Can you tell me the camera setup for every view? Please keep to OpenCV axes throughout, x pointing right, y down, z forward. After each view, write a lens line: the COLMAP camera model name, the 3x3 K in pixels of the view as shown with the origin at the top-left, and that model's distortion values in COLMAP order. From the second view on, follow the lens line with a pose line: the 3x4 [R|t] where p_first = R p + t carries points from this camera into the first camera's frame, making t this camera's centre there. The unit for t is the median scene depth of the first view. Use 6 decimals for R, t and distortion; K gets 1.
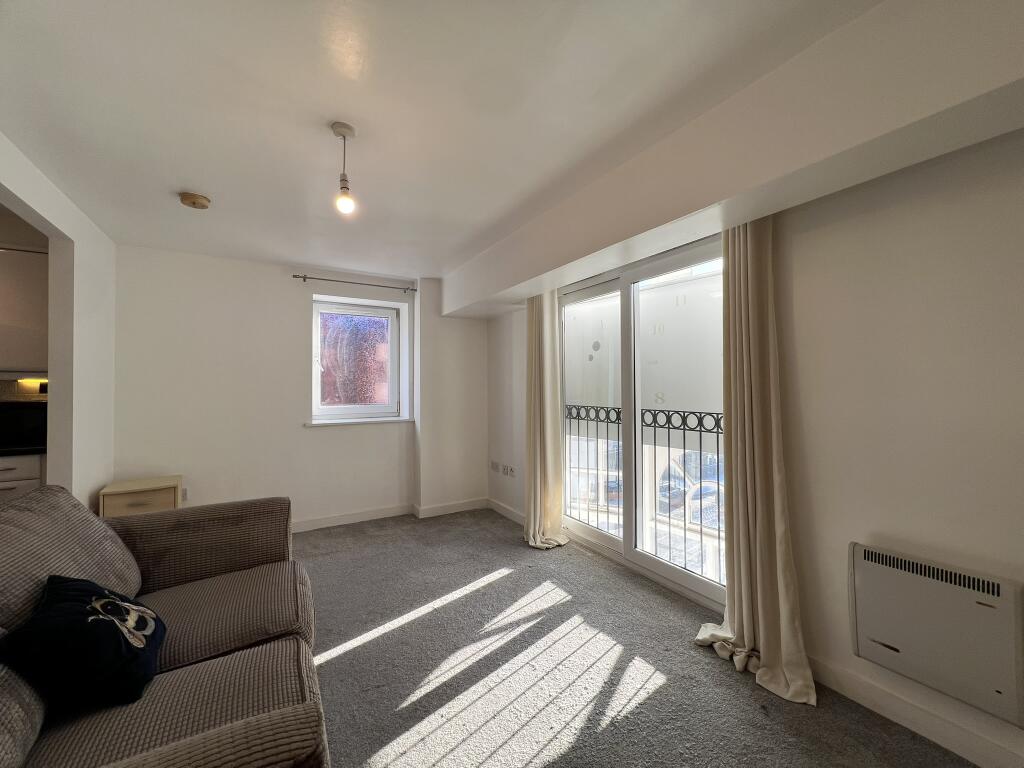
lens RADIAL K [[410.6, 0, 512.0], [0, 410.6, 384.0], [0, 0, 1]] dist [0.000927, -0.000039]
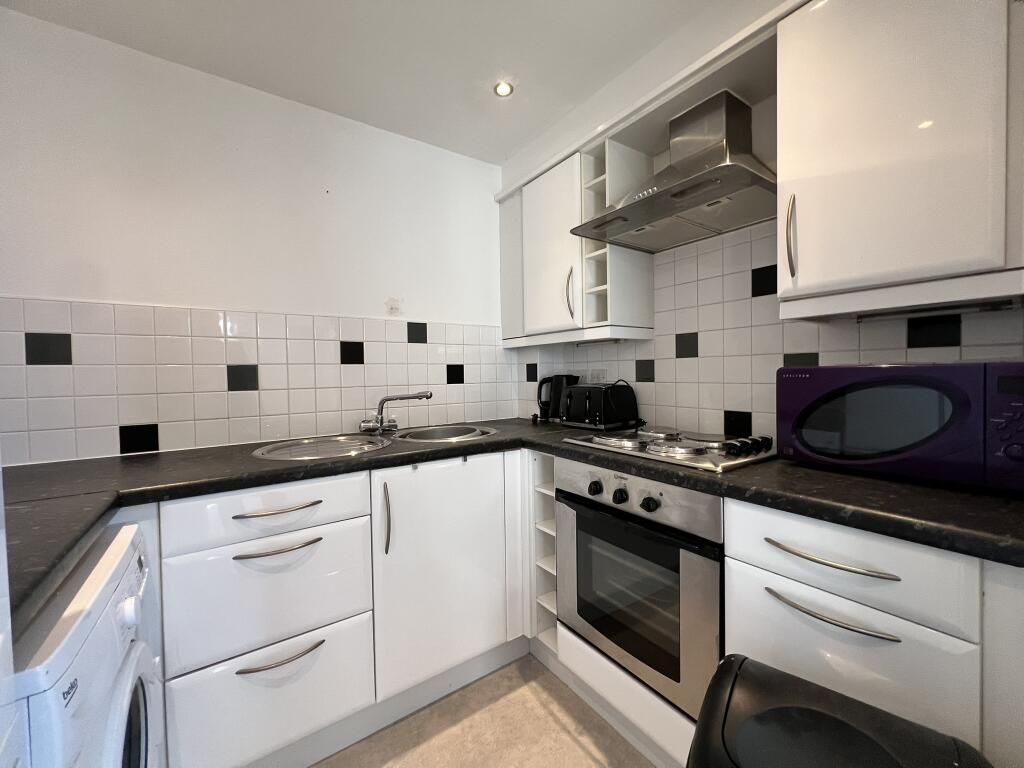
lens RADIAL K [[410.4, 0, 510.7], [0, 410.4, 381.2], [0, 0, 1]] dist [-0.000693, -0.000346]
pose [[0.070061, 0.028502, -0.997135, -0.883754], [0.025649, 0.999210, 0.030363, 0.039181], [0.997213, -0.027703, 0.069274, 0.658598]]
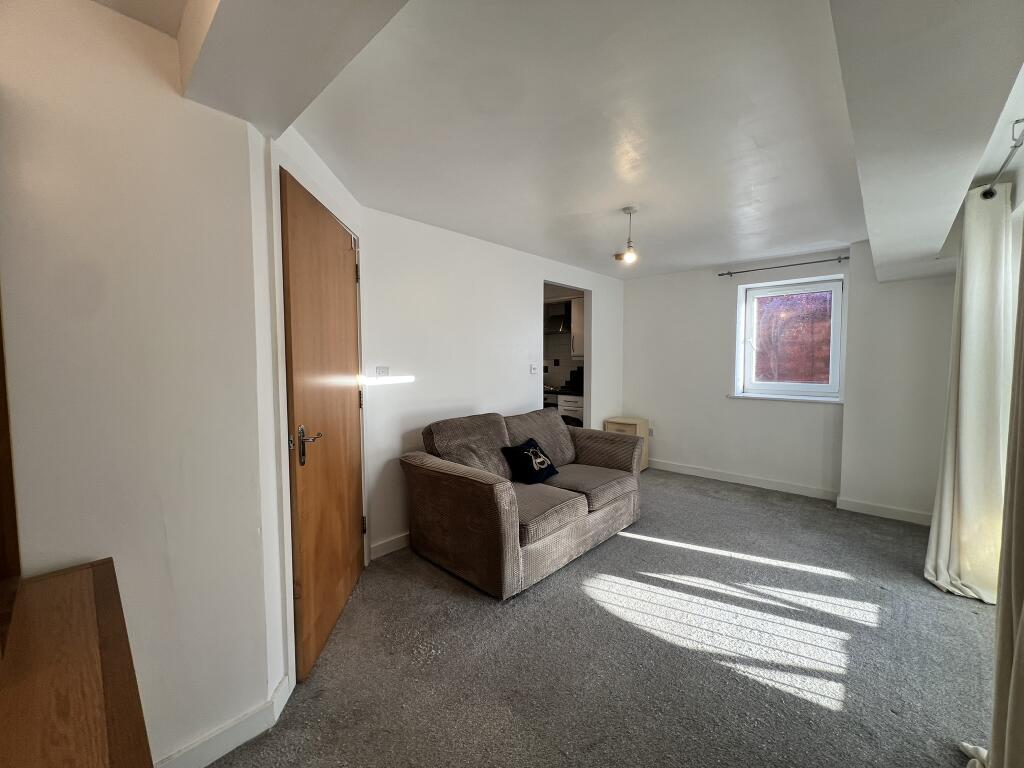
lens RADIAL K [[410.4, 0, 510.7], [0, 410.4, 381.2], [0, 0, 1]] dist [-0.000693, -0.000346]
pose [[0.277948, 0.059097, -0.958777, 0.710622], [0.008790, 0.997908, 0.064057, -0.040416], [0.960556, -0.026233, 0.276847, 0.065243]]
